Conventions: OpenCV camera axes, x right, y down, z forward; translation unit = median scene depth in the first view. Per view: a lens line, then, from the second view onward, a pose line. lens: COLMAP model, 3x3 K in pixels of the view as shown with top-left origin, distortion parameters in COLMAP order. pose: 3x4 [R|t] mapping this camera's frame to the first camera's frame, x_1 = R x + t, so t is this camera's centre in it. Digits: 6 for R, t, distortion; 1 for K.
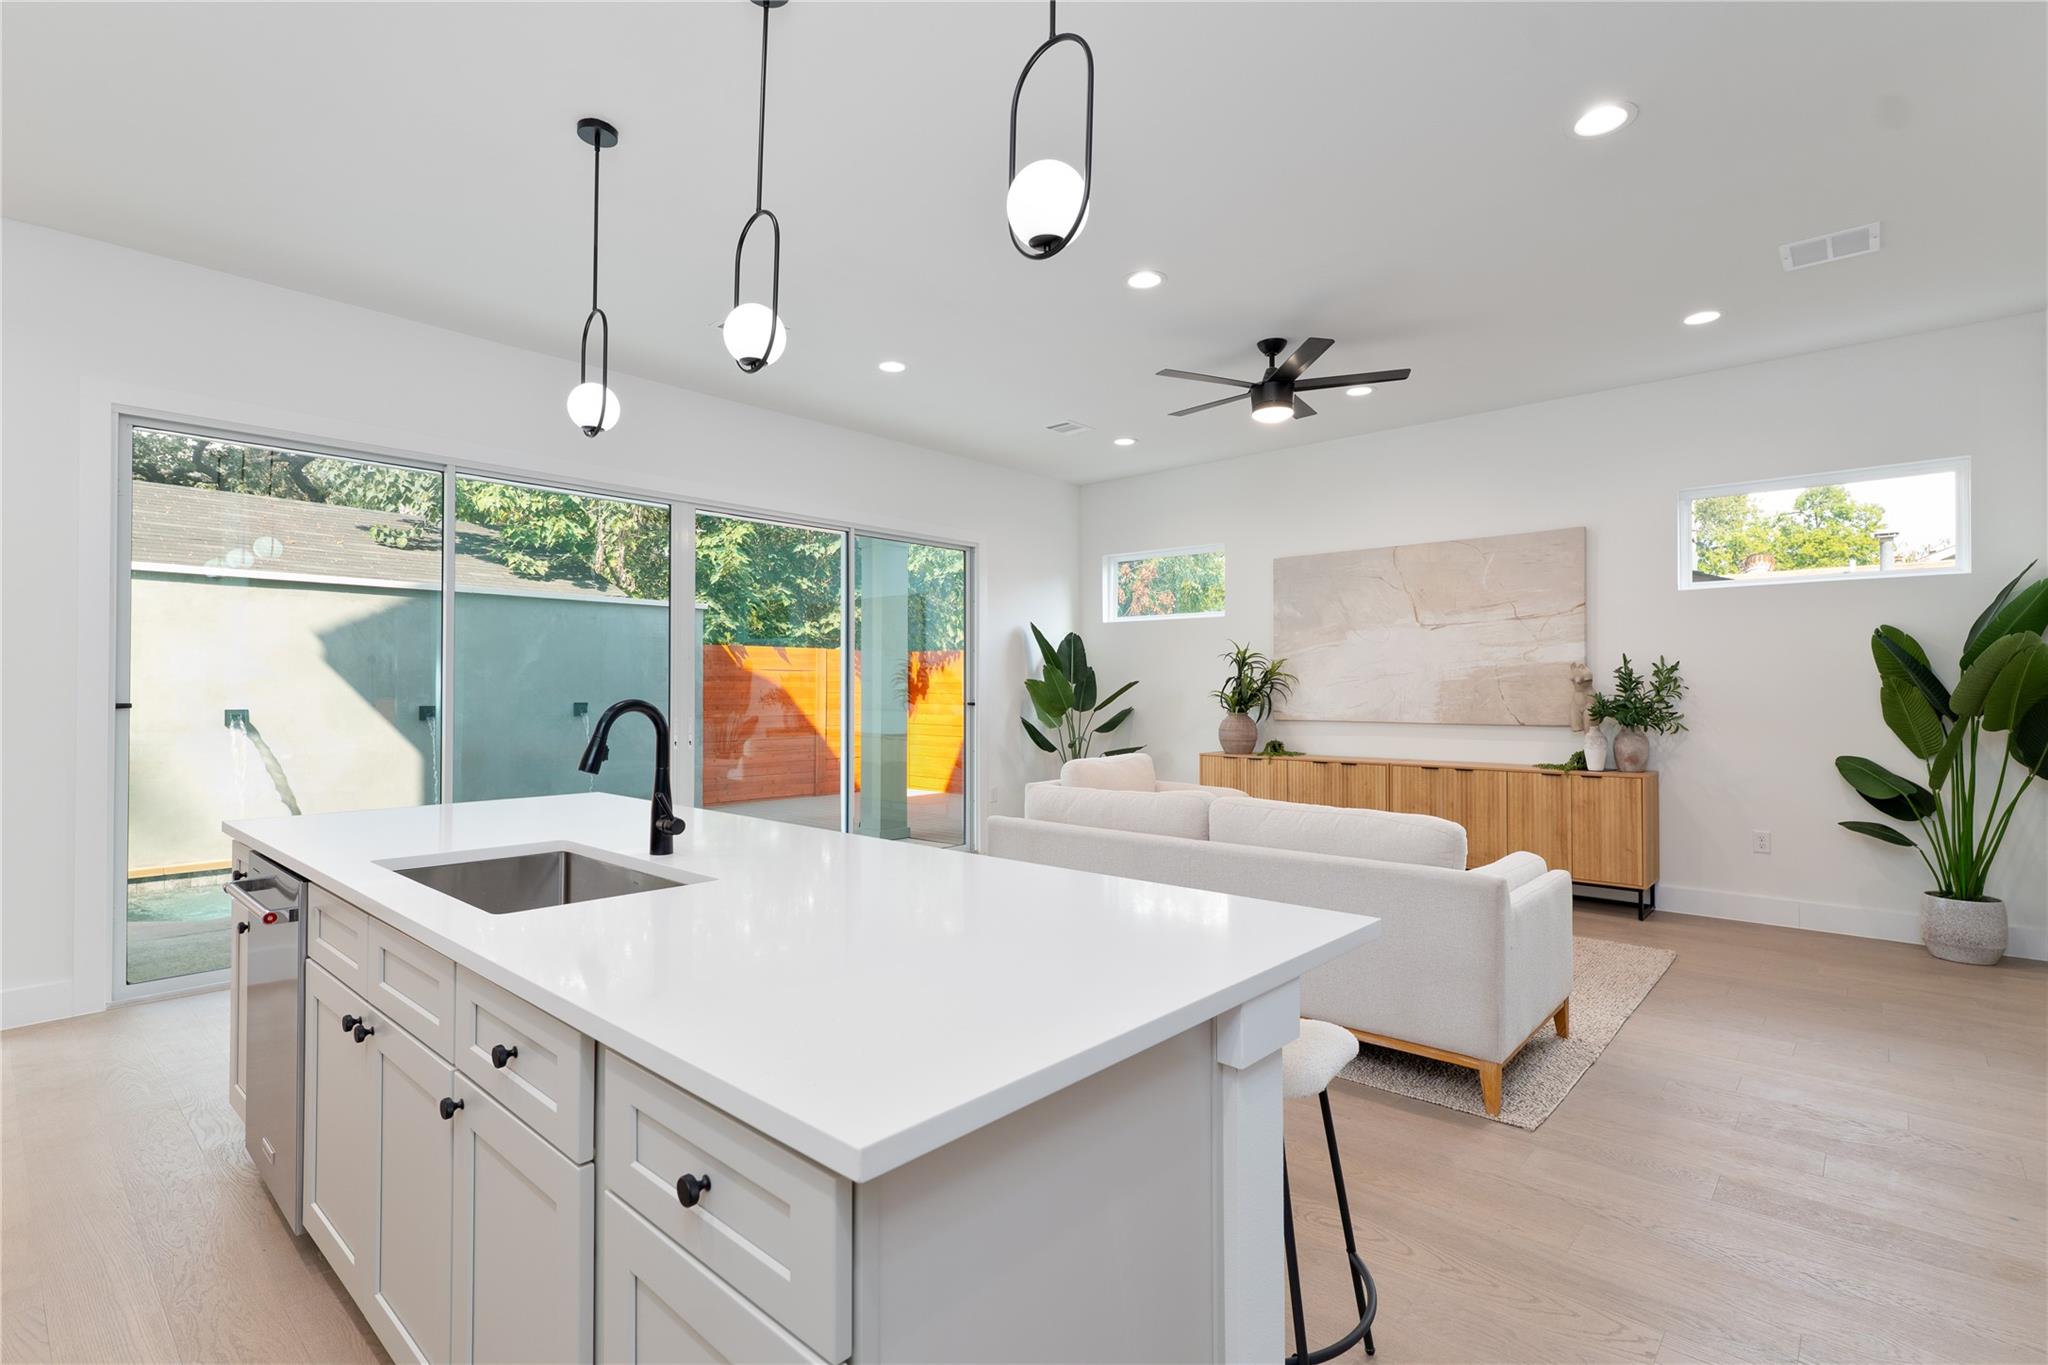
lens RADIAL K [[962.3, 0, 1020.4], [0, 962.3, 678.4], [0, 0, 1]] dist [0.001855, 0.000734]
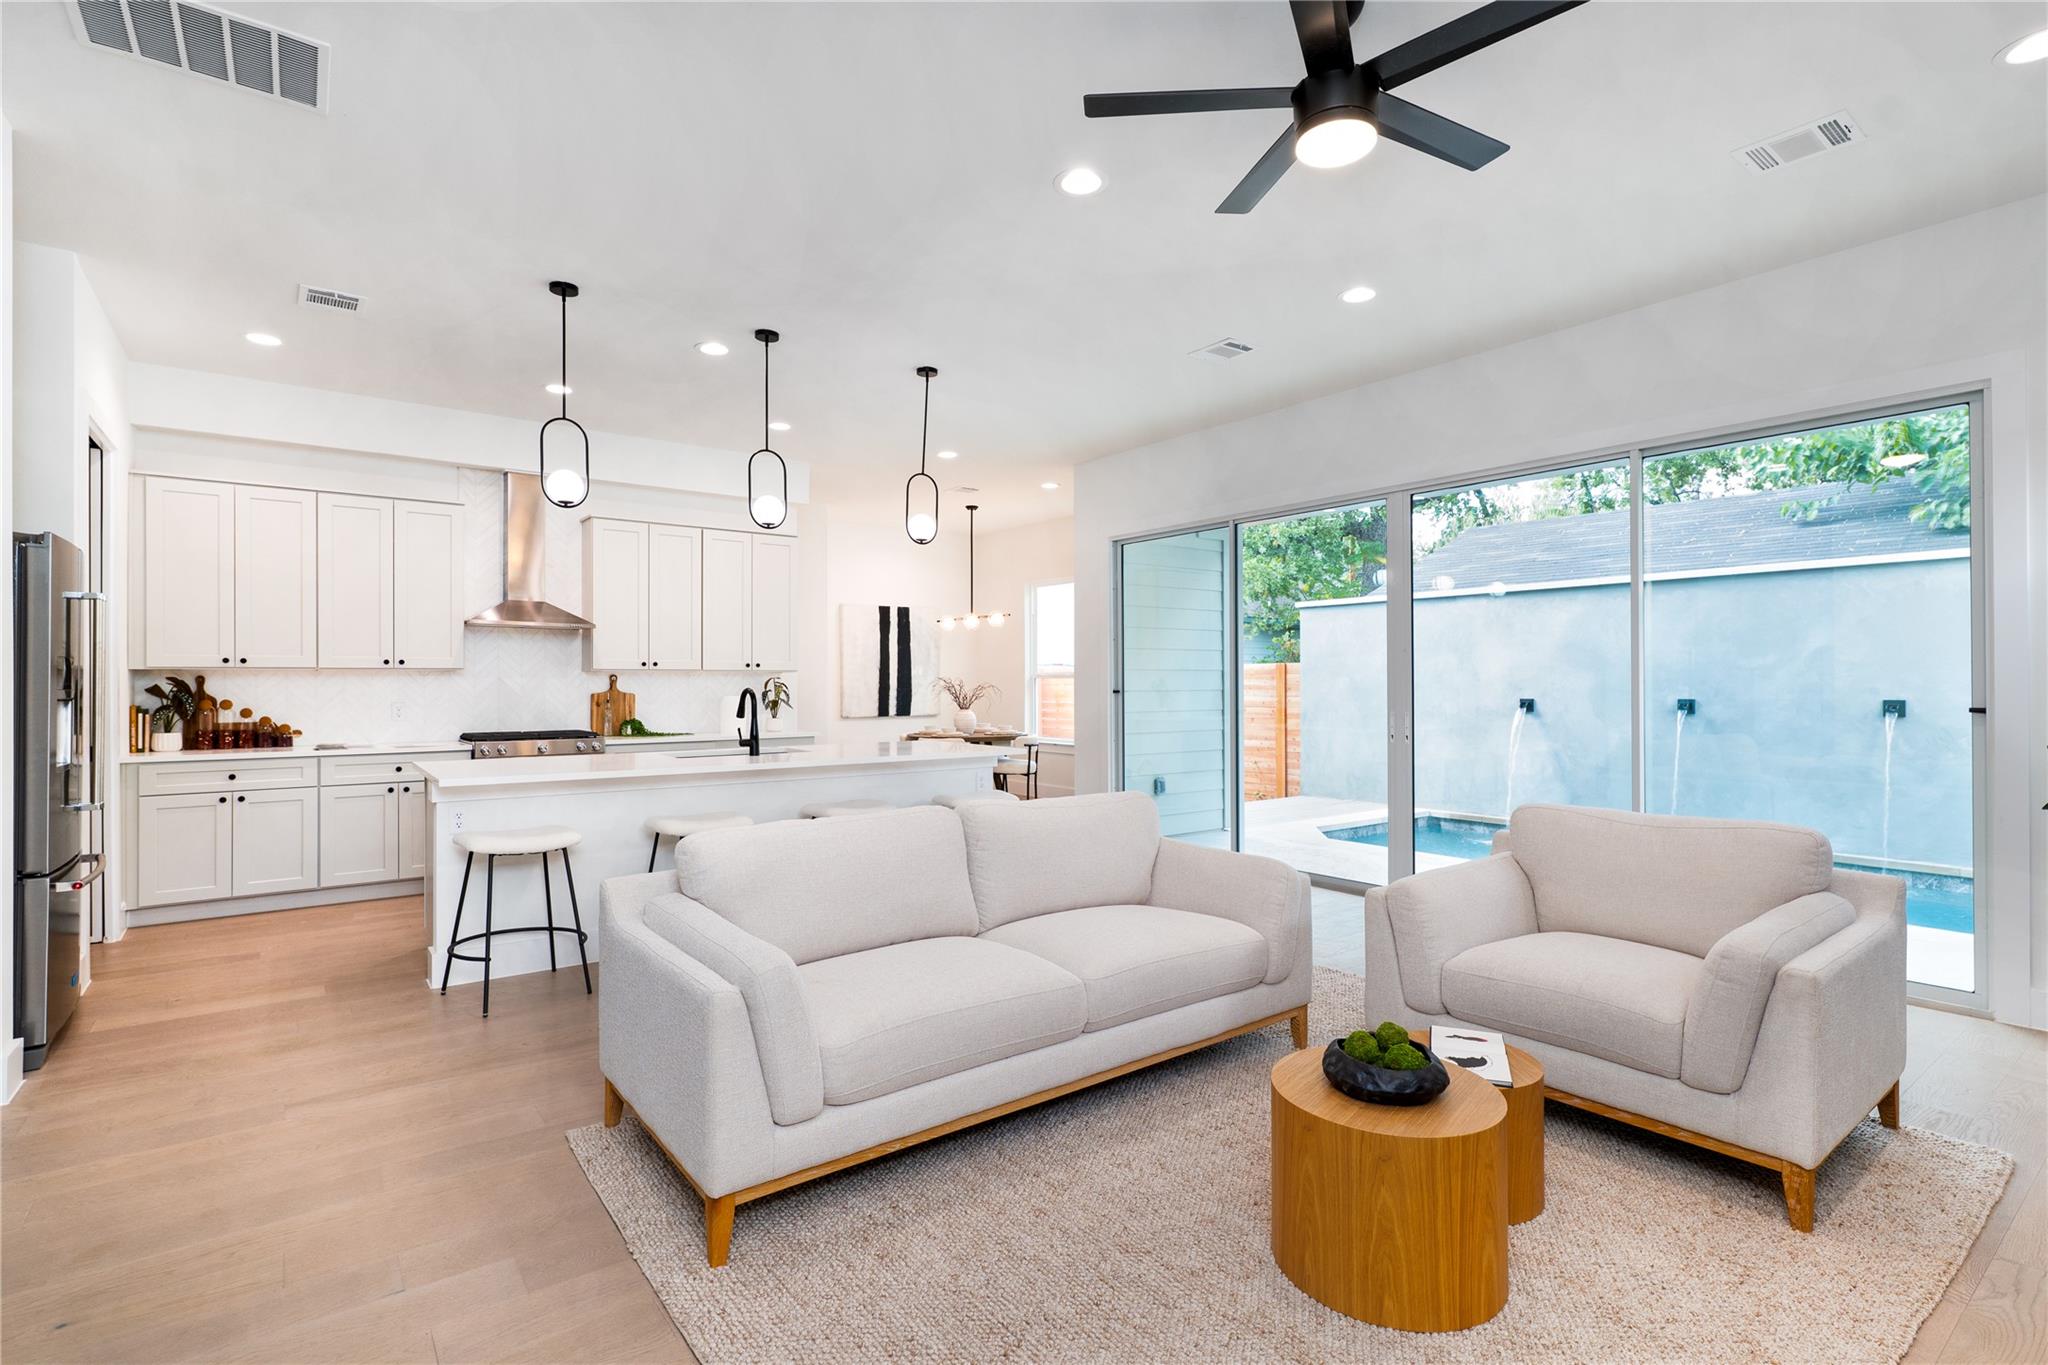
lens RADIAL K [[962.3, 0, 1020.4], [0, 962.3, 678.4], [0, 0, 1]] dist [0.001855, 0.000734]
pose [[-0.183719, -0.004135, -0.982970, 0.683349], [0.013273, 0.999890, -0.006687, 0.008217], [0.982889, -0.014275, -0.183644, 0.798659]]
